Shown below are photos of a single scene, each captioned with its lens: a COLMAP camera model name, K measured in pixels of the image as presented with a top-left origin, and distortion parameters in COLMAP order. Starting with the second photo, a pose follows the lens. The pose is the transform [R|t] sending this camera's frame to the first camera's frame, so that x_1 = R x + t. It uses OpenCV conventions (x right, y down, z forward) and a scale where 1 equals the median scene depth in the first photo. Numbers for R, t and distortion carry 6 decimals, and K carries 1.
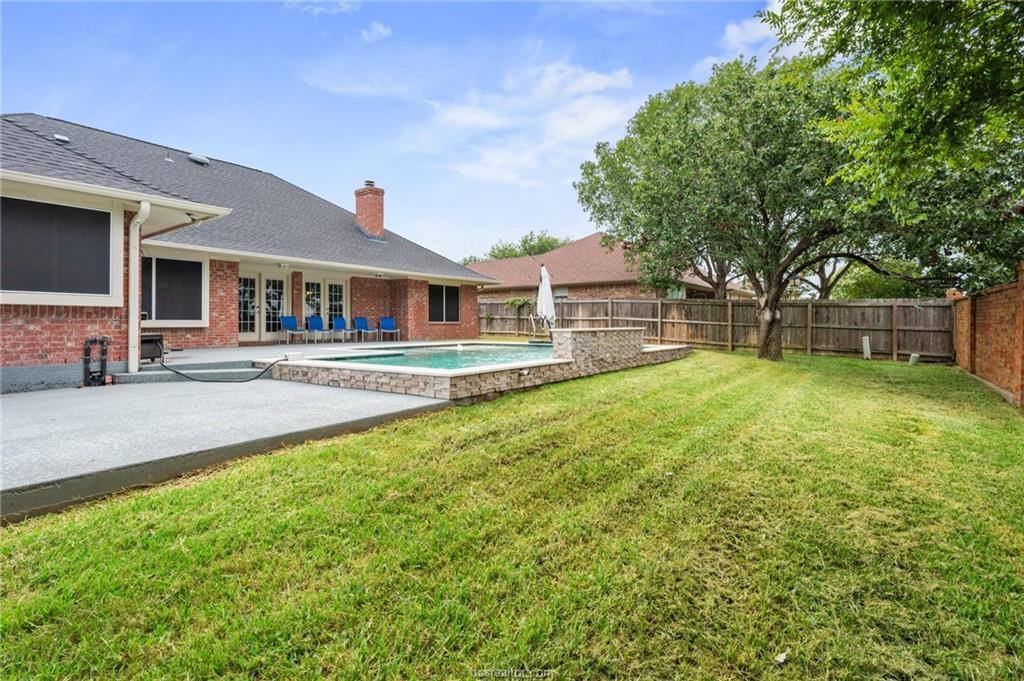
lens RADIAL K [[487.9, 0, 525.3], [0, 487.9, 323.2], [0, 0, 1]] dist [-0.004667, 0.000074]
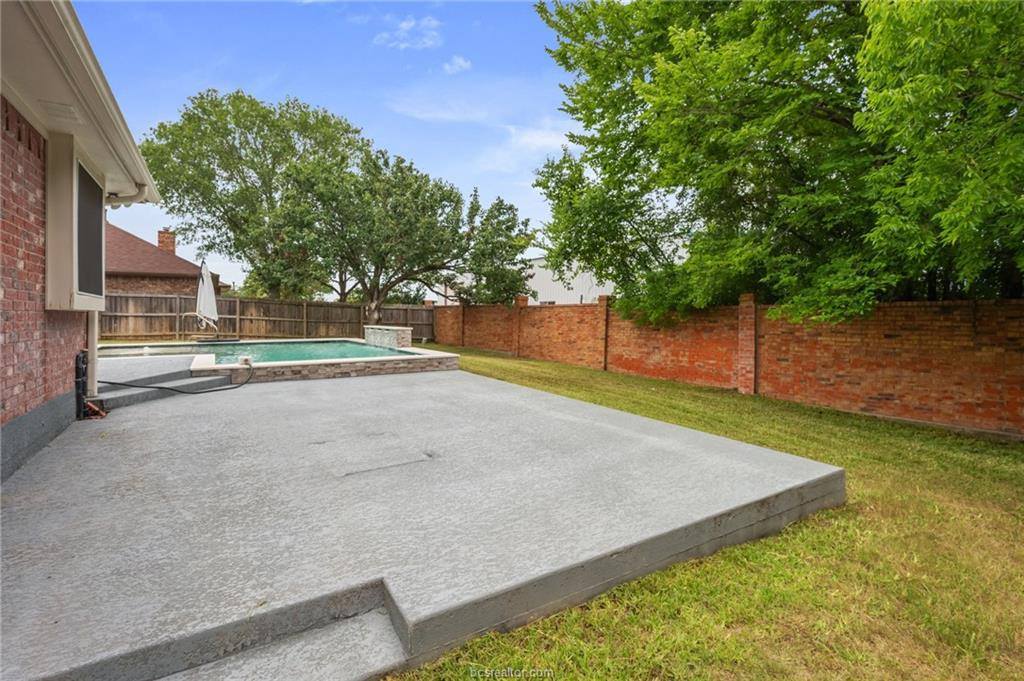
lens RADIAL K [[487.9, 0, 517.7], [0, 487.9, 317.3], [0, 0, 1]] dist [-0.004667, 0.000074]
pose [[0.360820, -0.000028, 0.932635, -0.529555], [-0.004550, 0.999988, 0.001790, -0.010749], [-0.932624, -0.004889, 0.360816, 0.049814]]
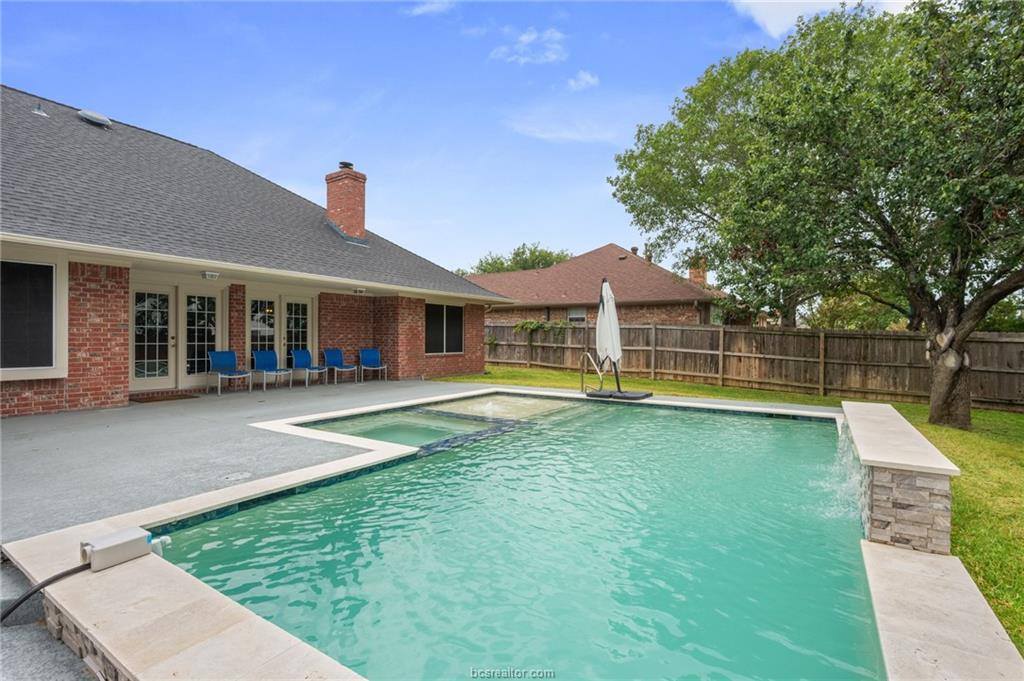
lens RADIAL K [[464.0, 0, 519.2], [0, 464.0, 340.1], [0, 0, 1]] dist [-0.002470, -0.000981]
pose [[0.998530, 0.008680, 0.053498, -0.095682], [-0.009218, 0.999909, 0.009806, -0.033262], [-0.053408, -0.010285, 0.998520, 0.290372]]
